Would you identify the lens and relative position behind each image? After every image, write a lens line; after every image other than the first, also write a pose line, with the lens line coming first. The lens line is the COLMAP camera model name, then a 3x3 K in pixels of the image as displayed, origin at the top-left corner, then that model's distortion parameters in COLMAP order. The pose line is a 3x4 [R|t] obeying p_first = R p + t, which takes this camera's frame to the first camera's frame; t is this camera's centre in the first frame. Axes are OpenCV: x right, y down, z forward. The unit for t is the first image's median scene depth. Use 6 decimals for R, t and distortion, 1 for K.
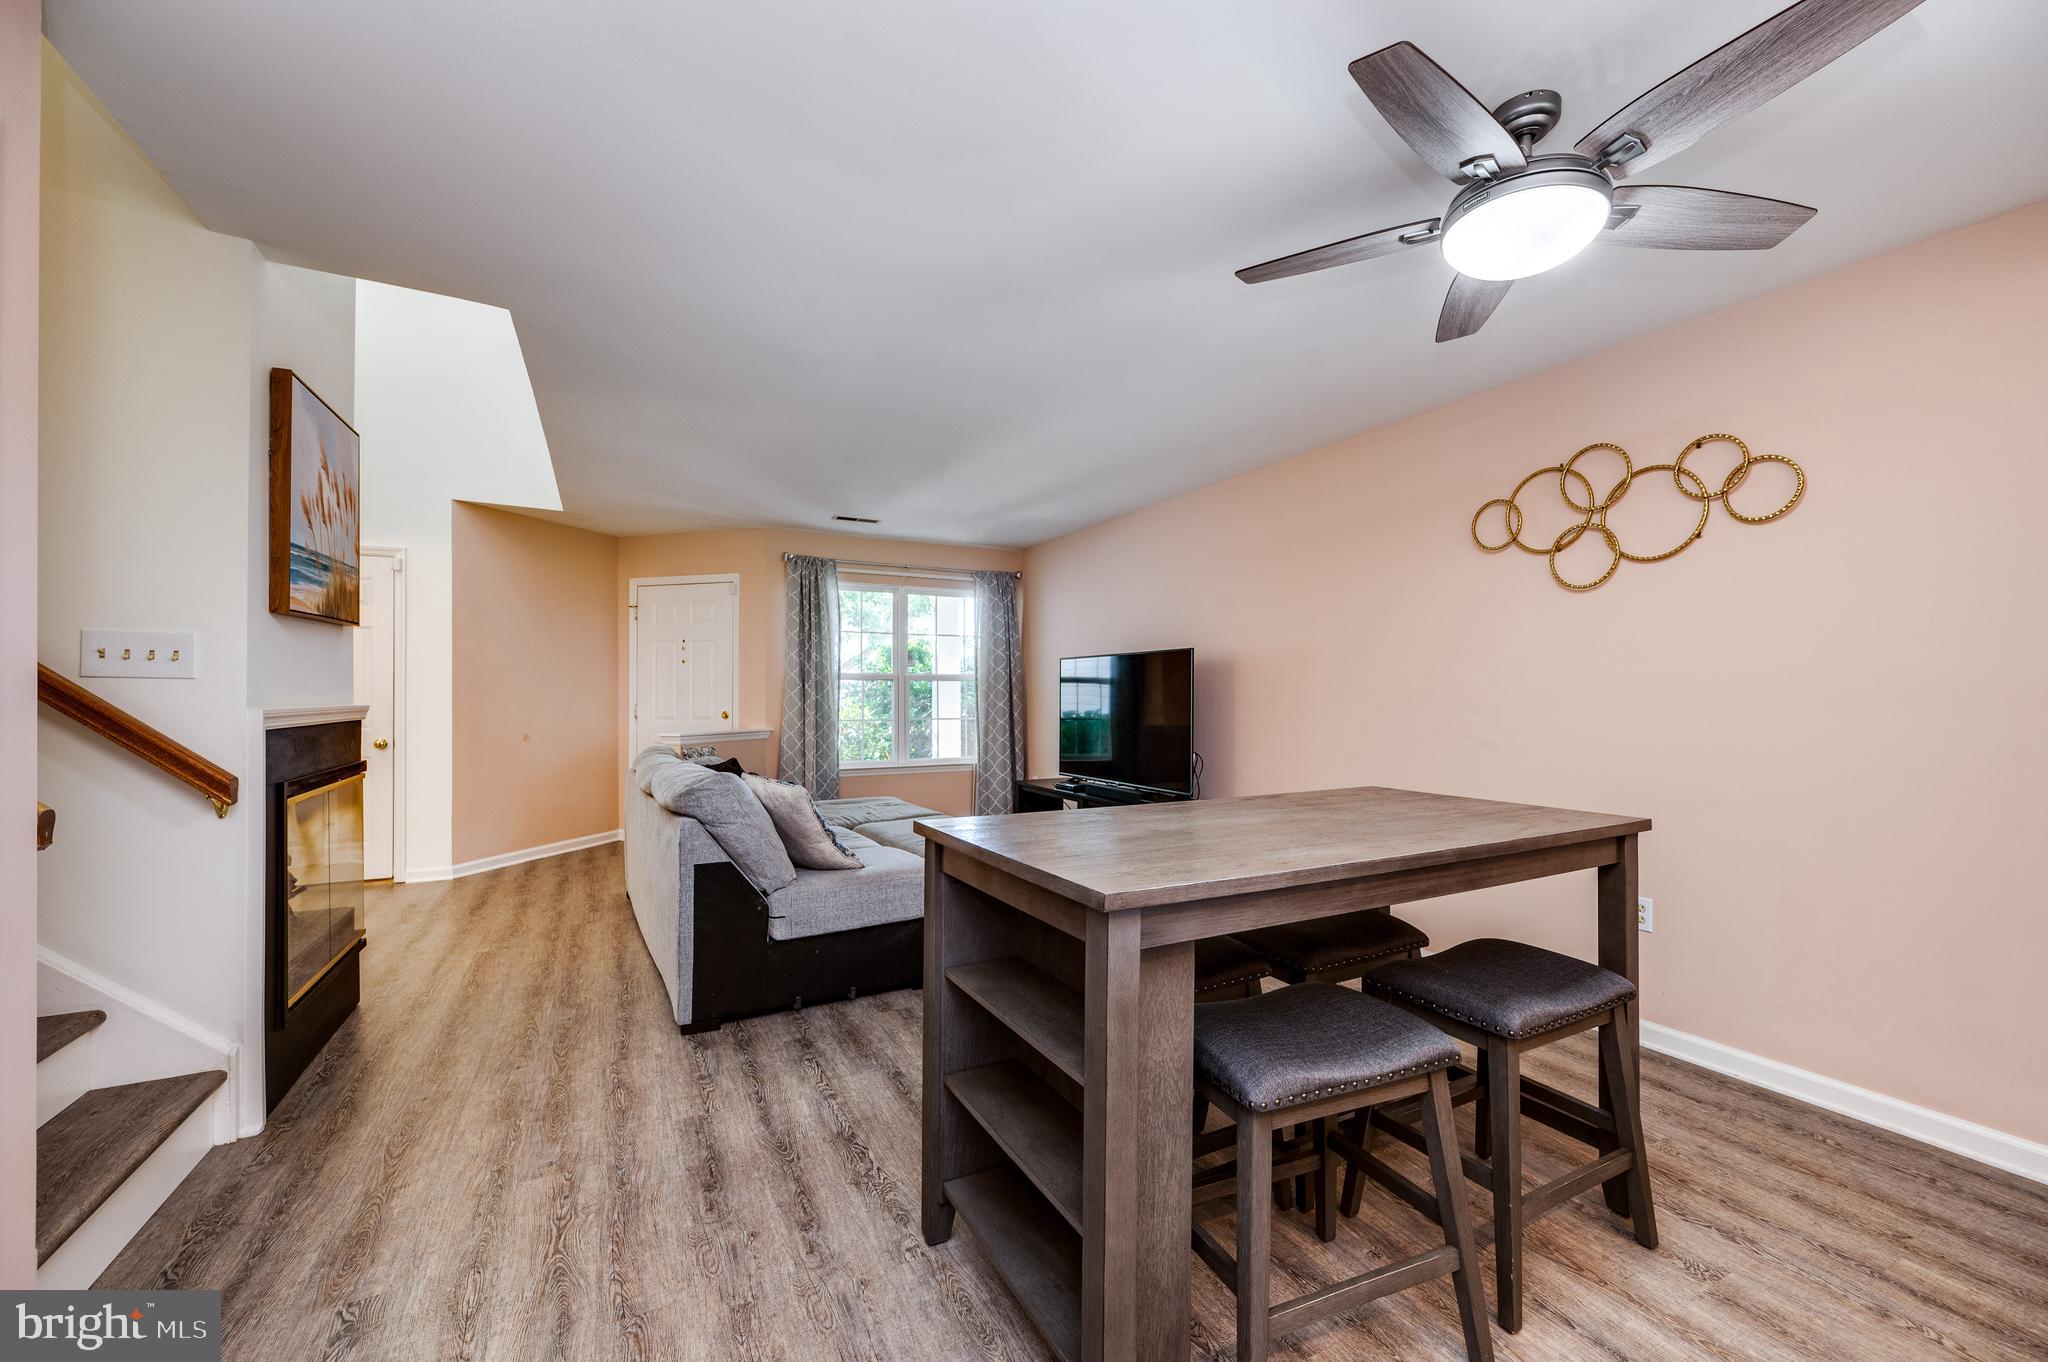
lens RADIAL K [[808.9, 0, 1024.8], [0, 808.9, 685.3], [0, 0, 1]] dist [-0.000212, -0.000835]
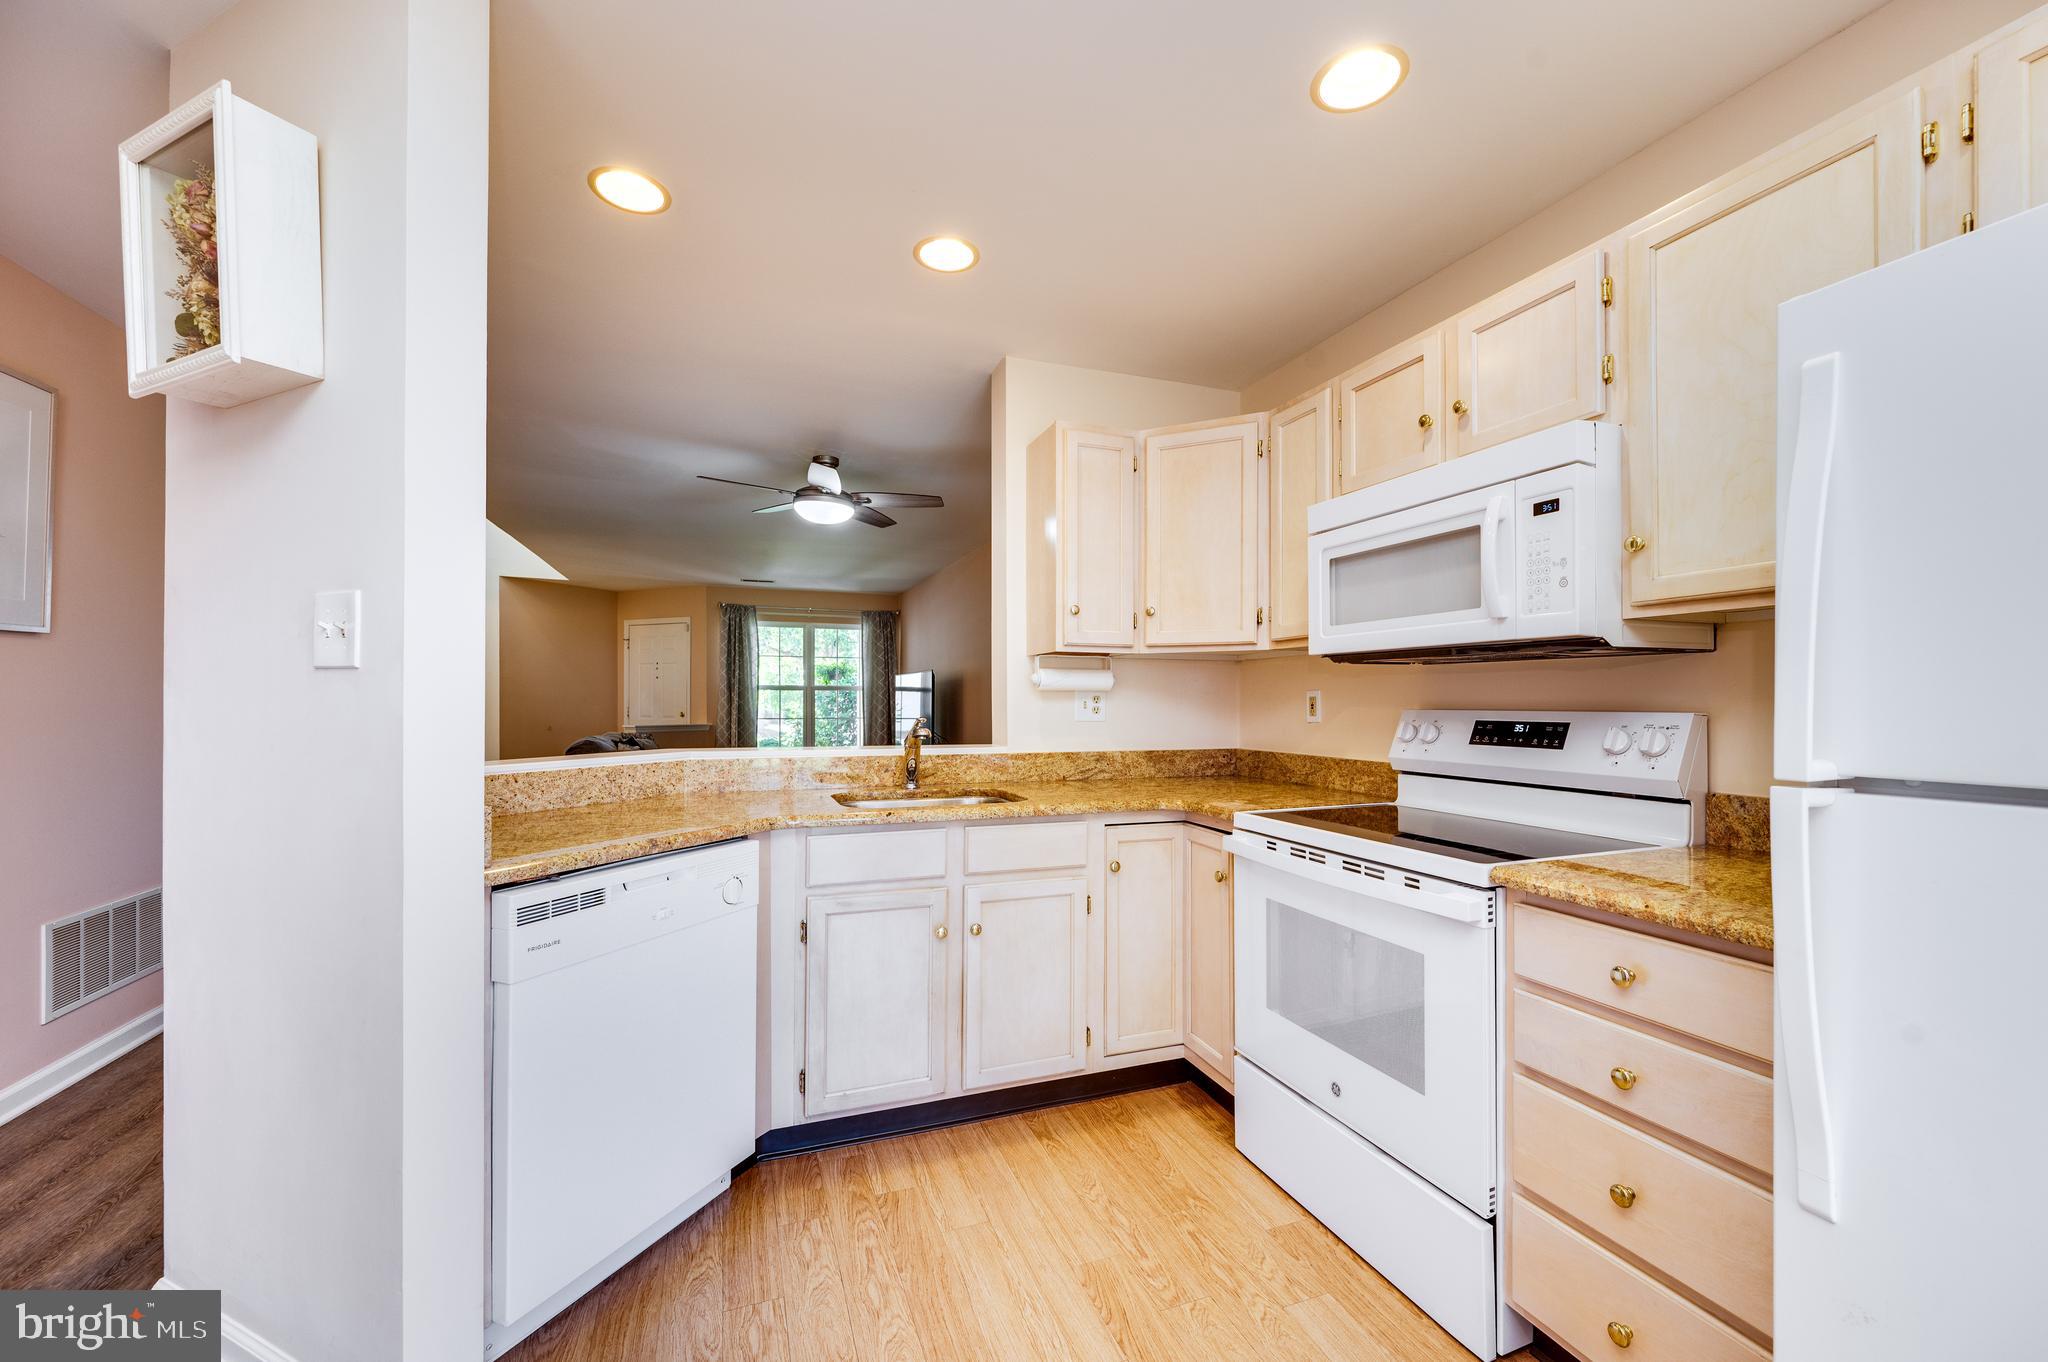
lens RADIAL K [[808.9, 0, 1039.8], [0, 808.9, 697.3], [0, 0, 1]] dist [-0.000212, -0.000835]
pose [[0.993612, 0.001161, -0.112848, 0.443419], [-0.000273, 0.999969, 0.007880, -0.005265], [0.112853, -0.007799, 0.993581, -0.383917]]
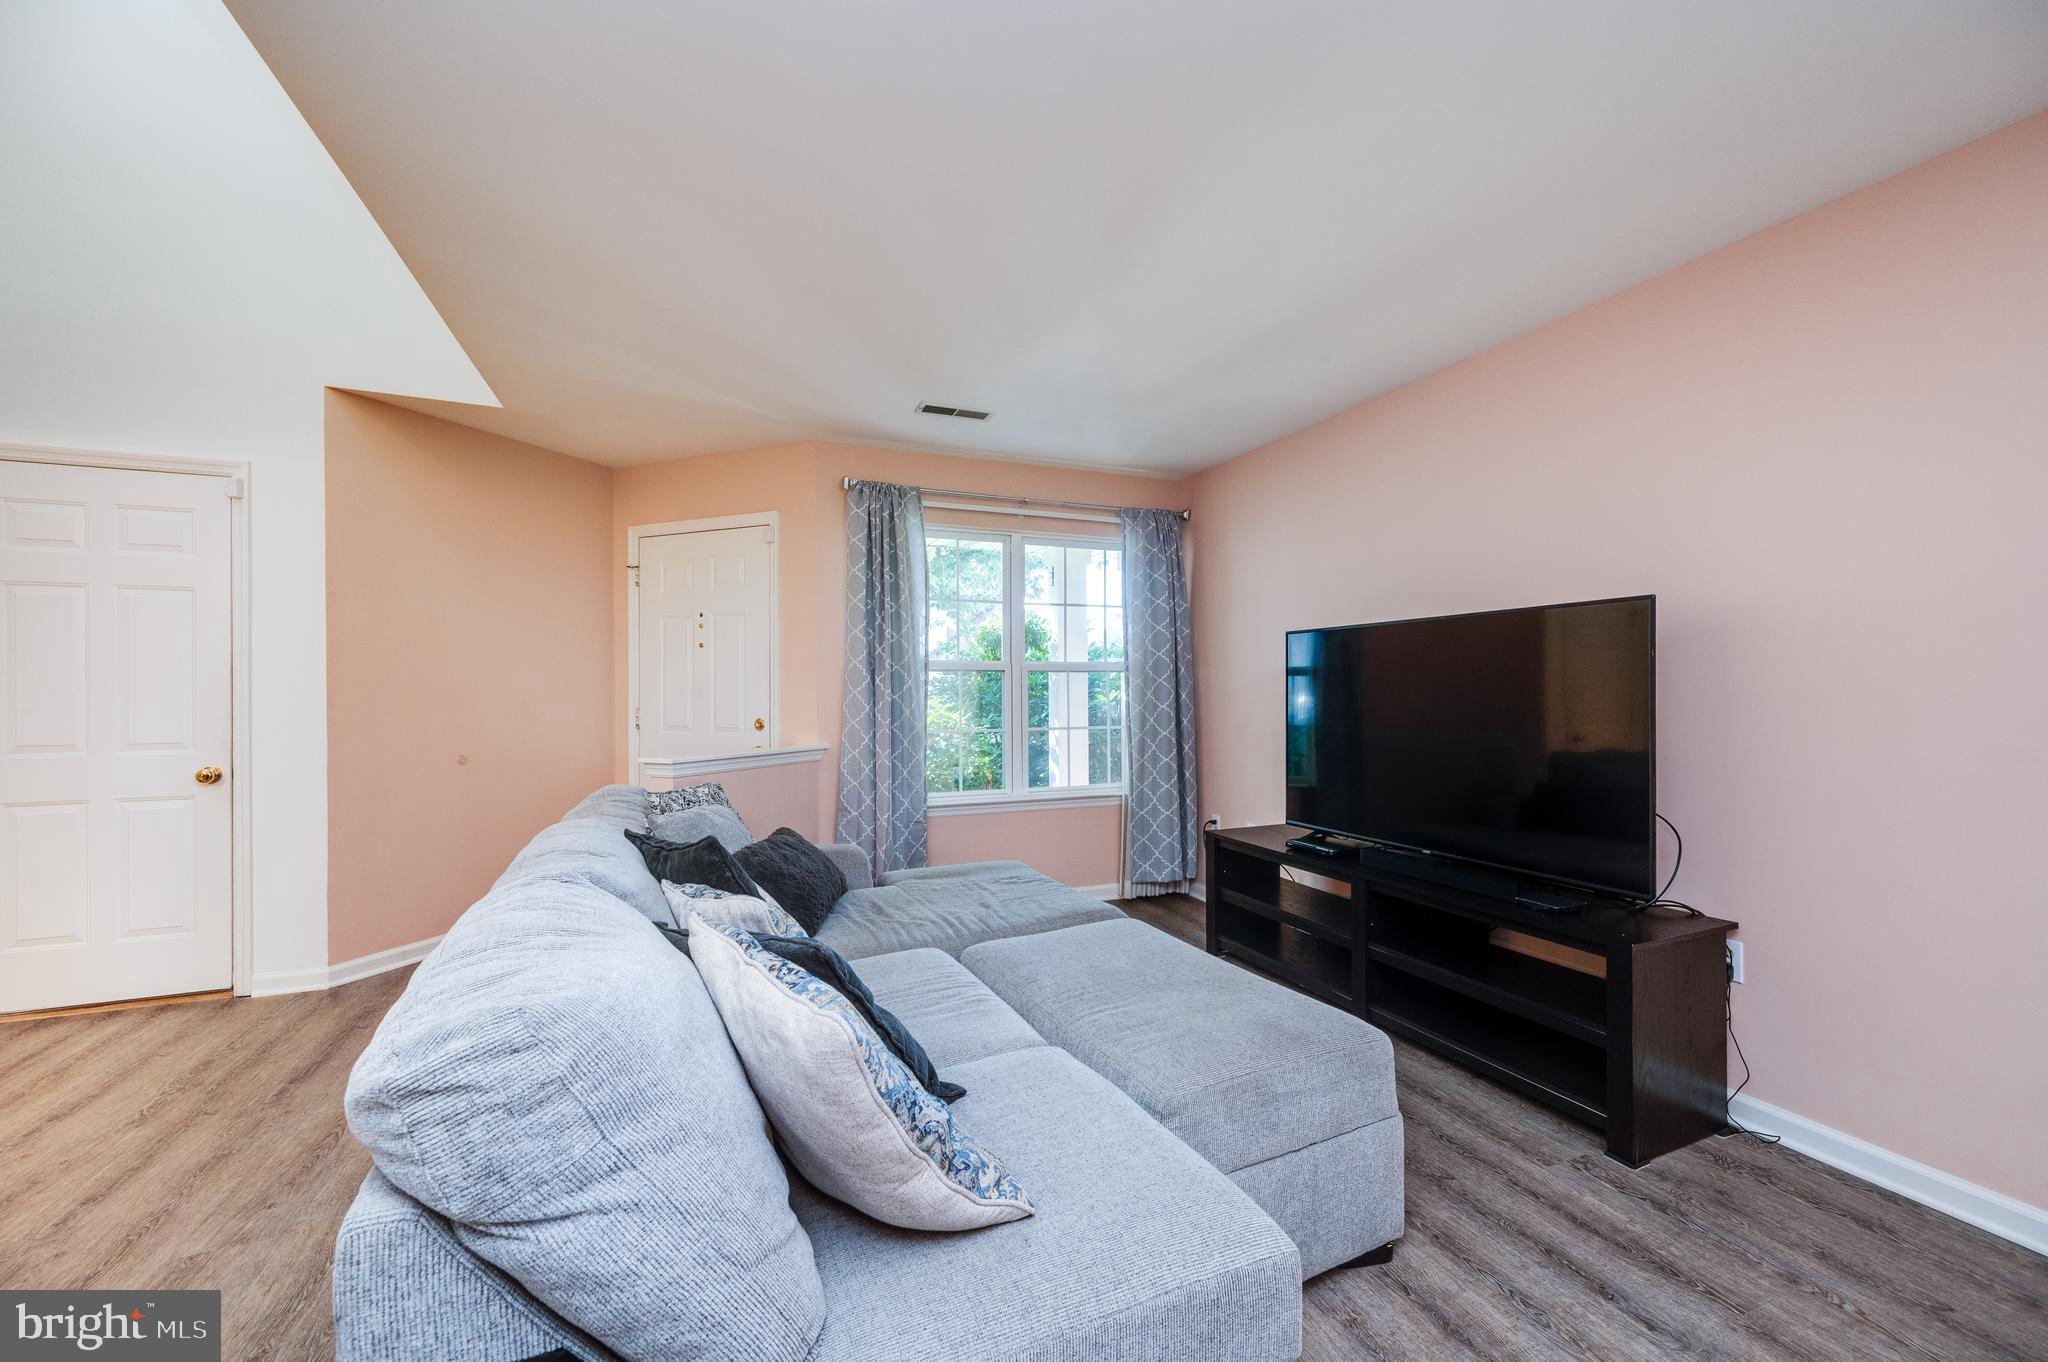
lens RADIAL K [[808.9, 0, 1019.8], [0, 808.9, 687.0], [0, 0, 1]] dist [-0.000212, -0.000835]
pose [[0.995244, -0.003581, -0.097343, -0.092067], [0.004272, 0.999967, 0.006896, 0.002458], [0.097315, -0.007279, 0.995227, 0.360397]]
